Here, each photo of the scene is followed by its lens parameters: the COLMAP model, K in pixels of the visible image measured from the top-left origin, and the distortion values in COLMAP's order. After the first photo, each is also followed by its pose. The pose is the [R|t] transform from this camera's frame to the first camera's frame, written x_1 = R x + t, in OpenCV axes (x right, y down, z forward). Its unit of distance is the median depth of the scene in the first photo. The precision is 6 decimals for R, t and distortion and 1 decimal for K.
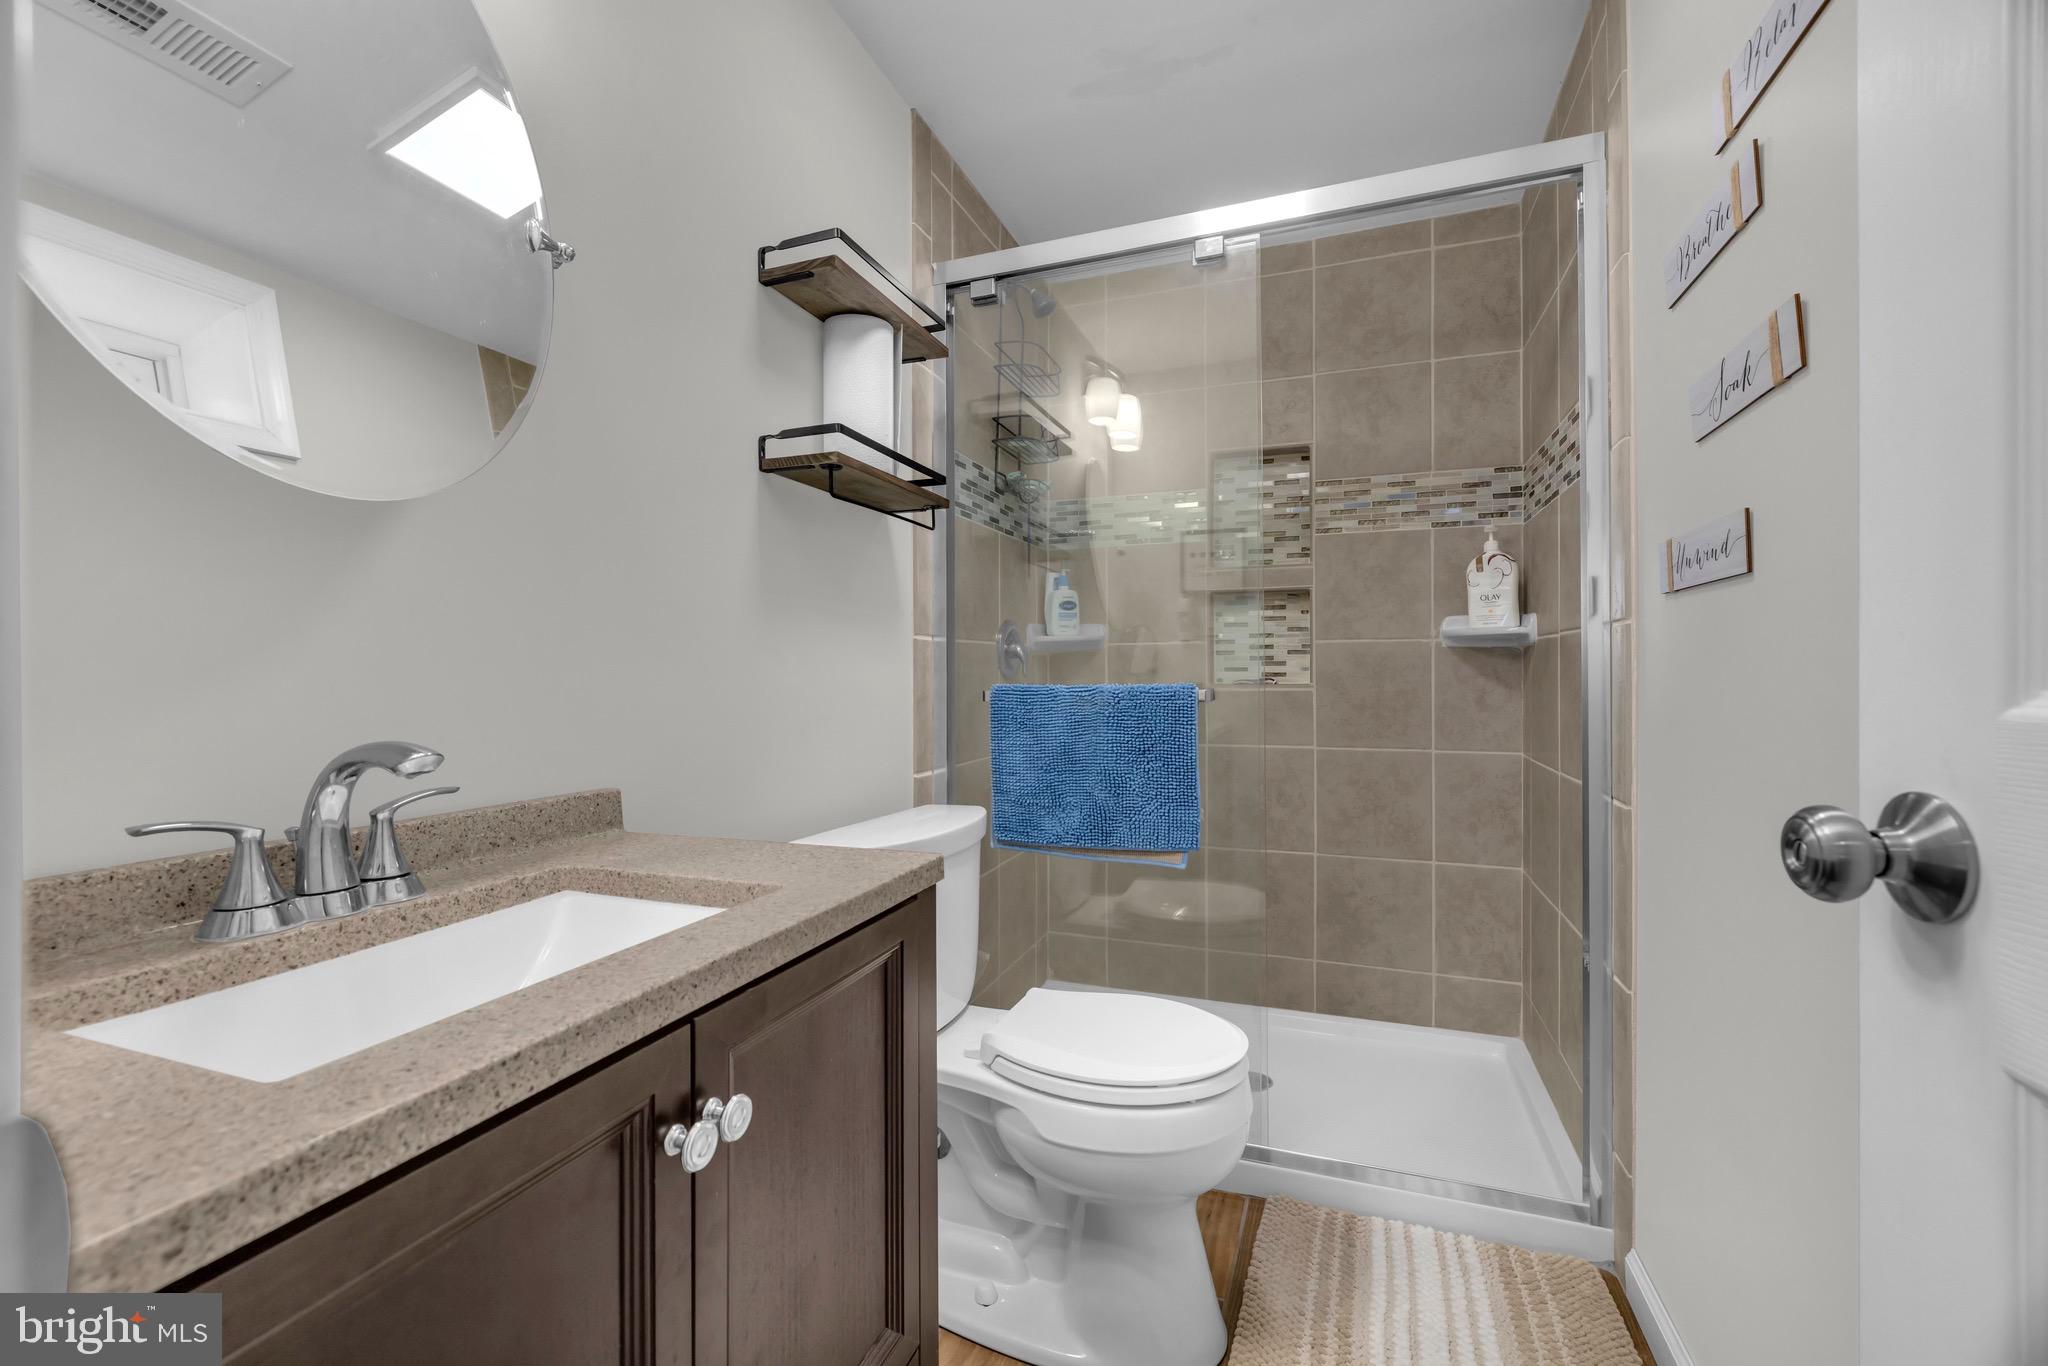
lens RADIAL K [[859.6, 0, 1020.6], [0, 859.6, 672.2], [0, 0, 1]] dist [0.000210, 0.000455]
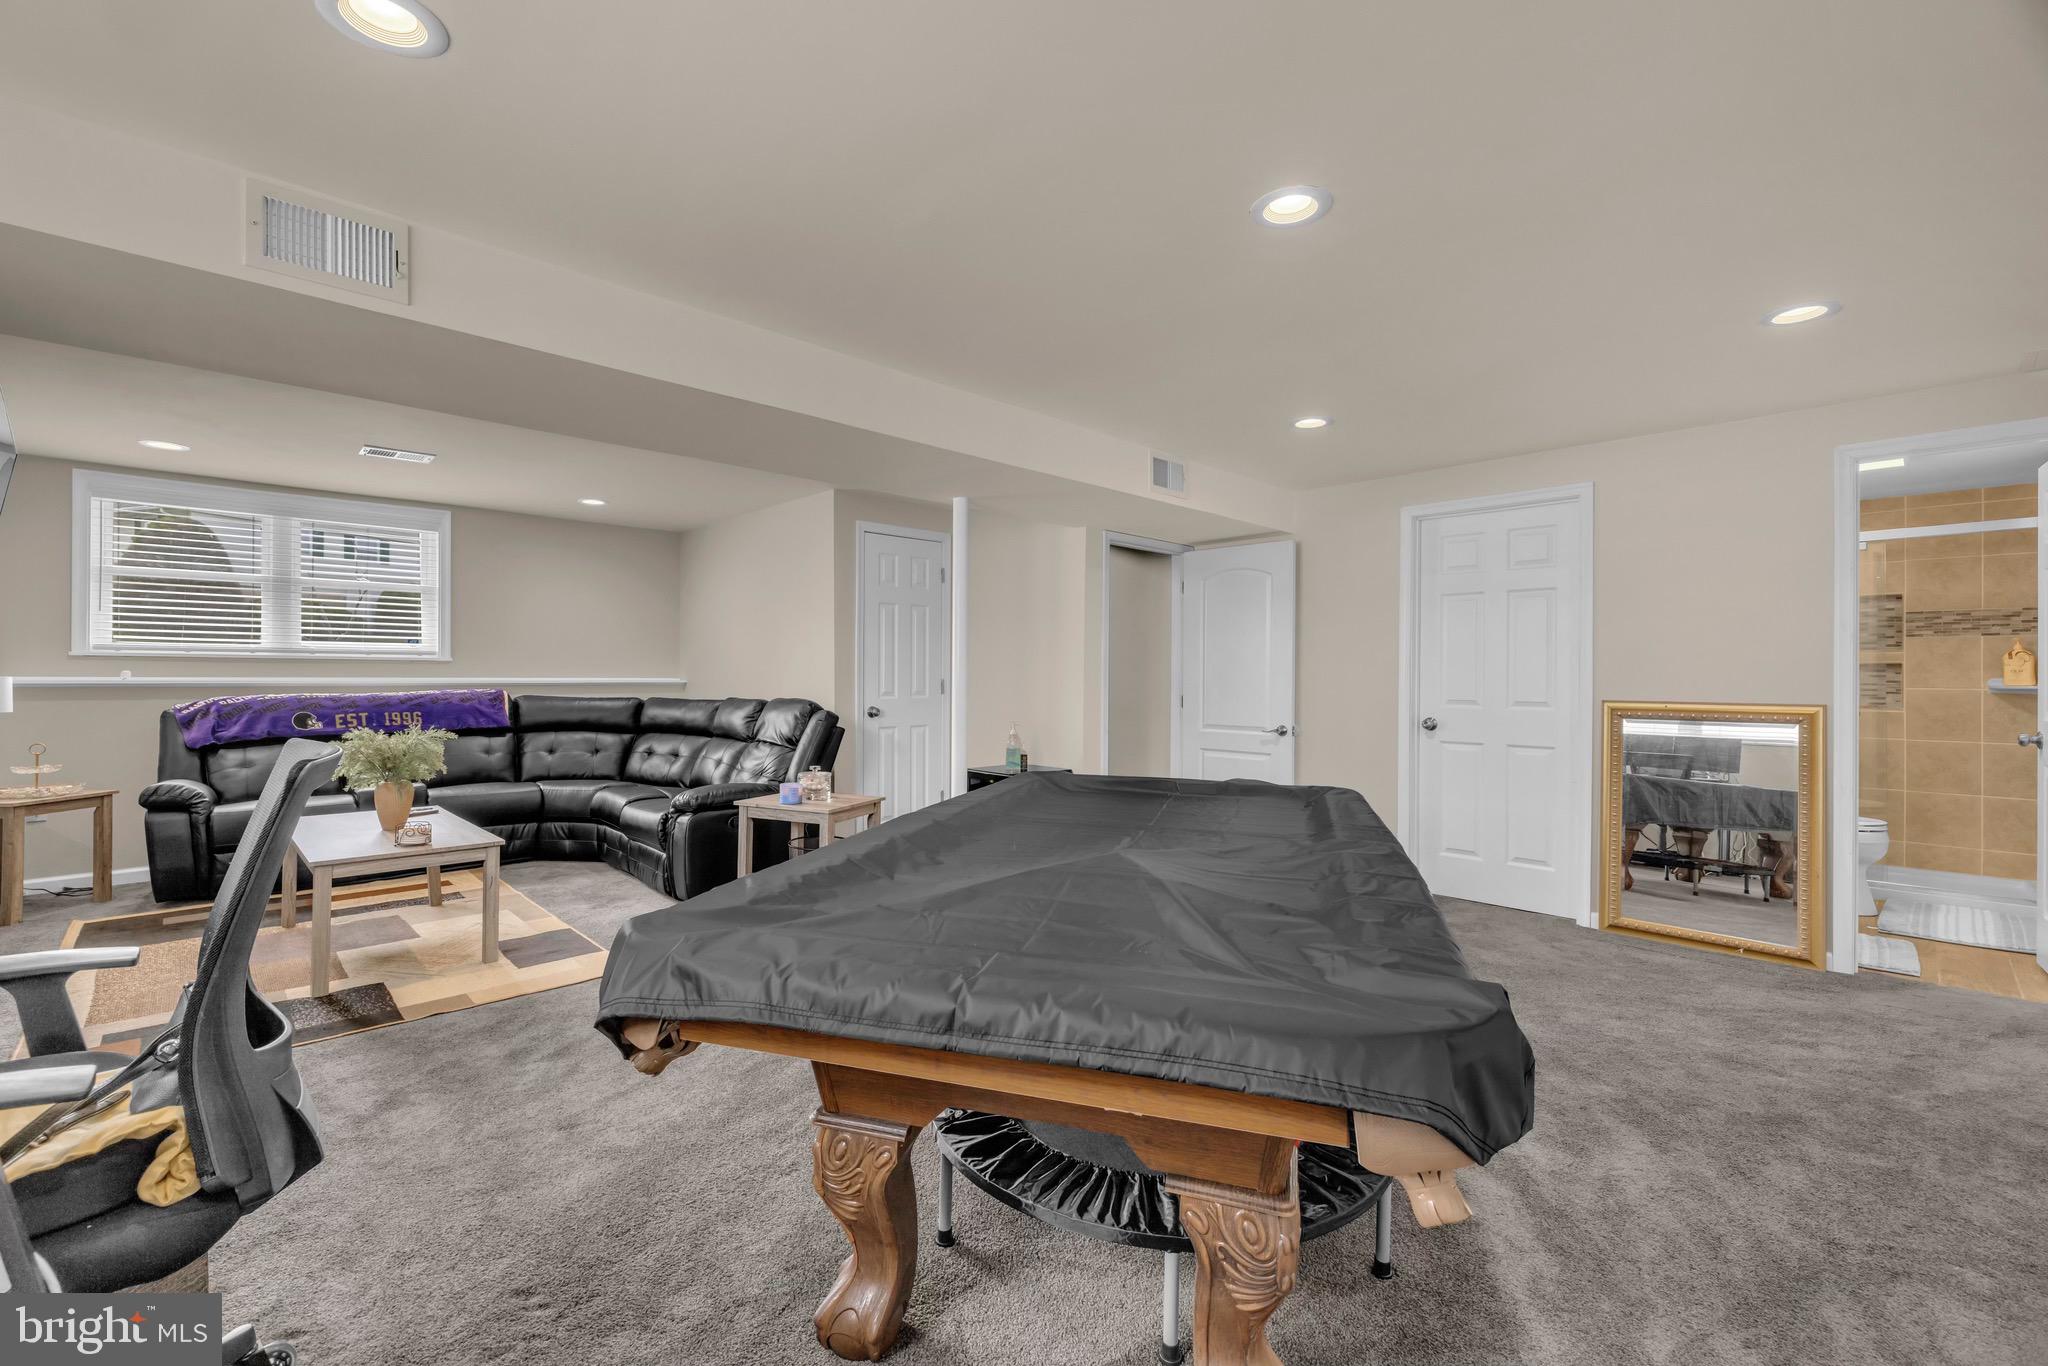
lens RADIAL K [[859.6, 0, 1020.6], [0, 859.6, 672.2], [0, 0, 1]] dist [0.000210, 0.000455]
pose [[0.904497, 0.002858, -0.426470, -0.743176], [-0.002558, 0.999996, 0.001277, -0.076099], [0.426472, -0.000064, 0.904501, -1.891391]]
